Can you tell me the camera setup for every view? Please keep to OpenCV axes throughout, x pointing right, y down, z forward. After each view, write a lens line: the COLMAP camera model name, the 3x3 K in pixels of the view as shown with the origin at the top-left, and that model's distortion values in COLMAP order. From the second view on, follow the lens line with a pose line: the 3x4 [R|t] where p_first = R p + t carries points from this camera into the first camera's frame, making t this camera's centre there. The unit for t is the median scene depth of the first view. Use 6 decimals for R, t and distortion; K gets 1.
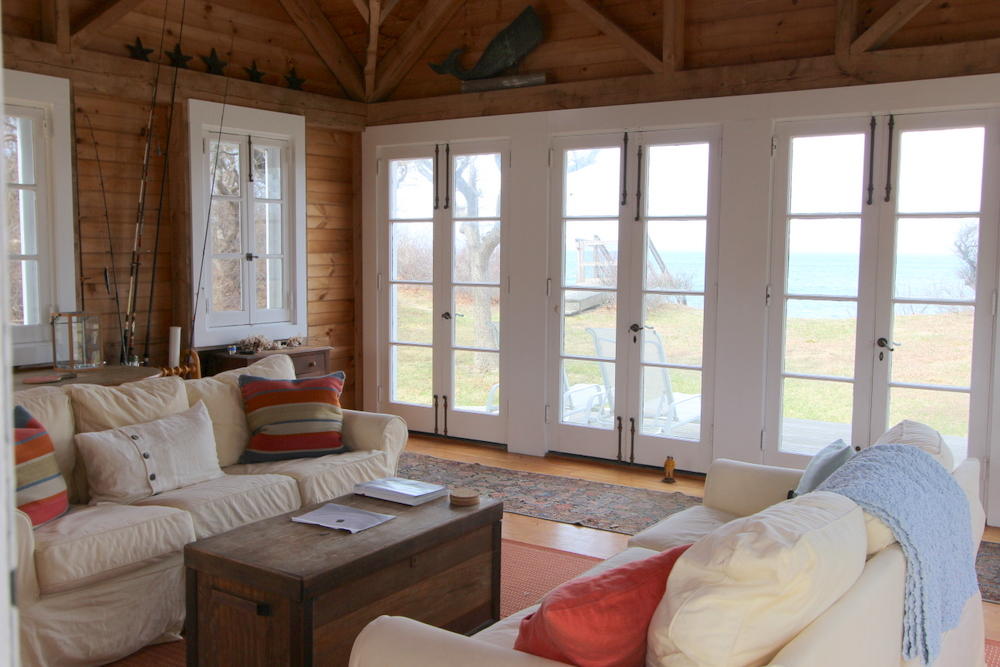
lens RADIAL K [[986.6, 0, 500.5], [0, 986.6, 332.3], [0, 0, 1]] dist [-0.065691, 0.000000]
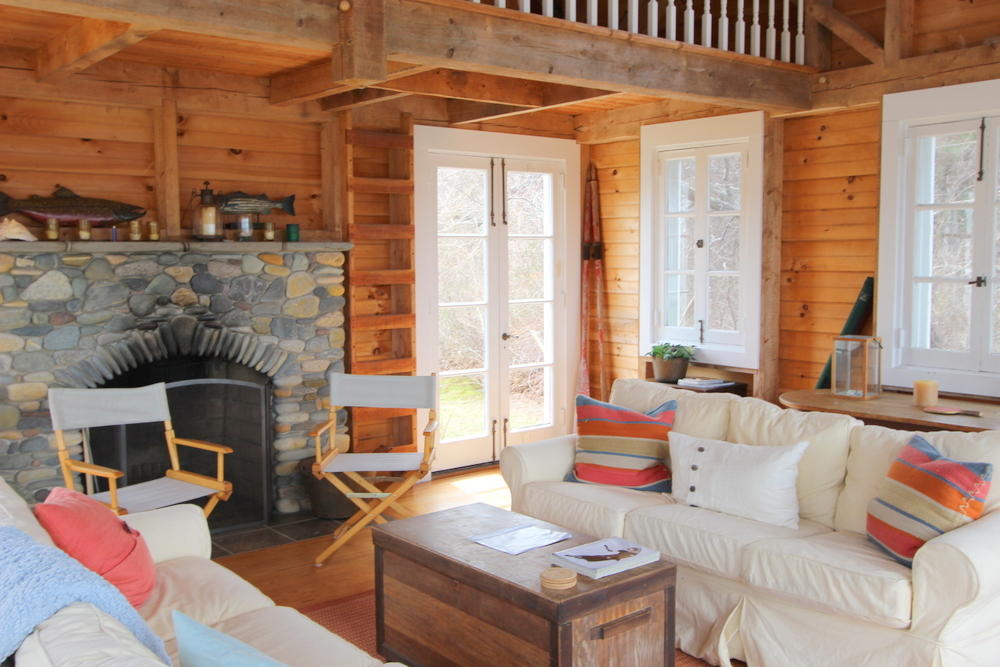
lens RADIAL K [[986.6, 0, 500.9], [0, 986.6, 336.1], [0, 0, 1]] dist [-0.065691, 0.000000]
pose [[0.305280, -0.078274, 0.949040, -0.968670], [0.090041, 0.994524, 0.053062, -0.067766], [-0.947996, 0.069254, 0.310656, 0.701348]]
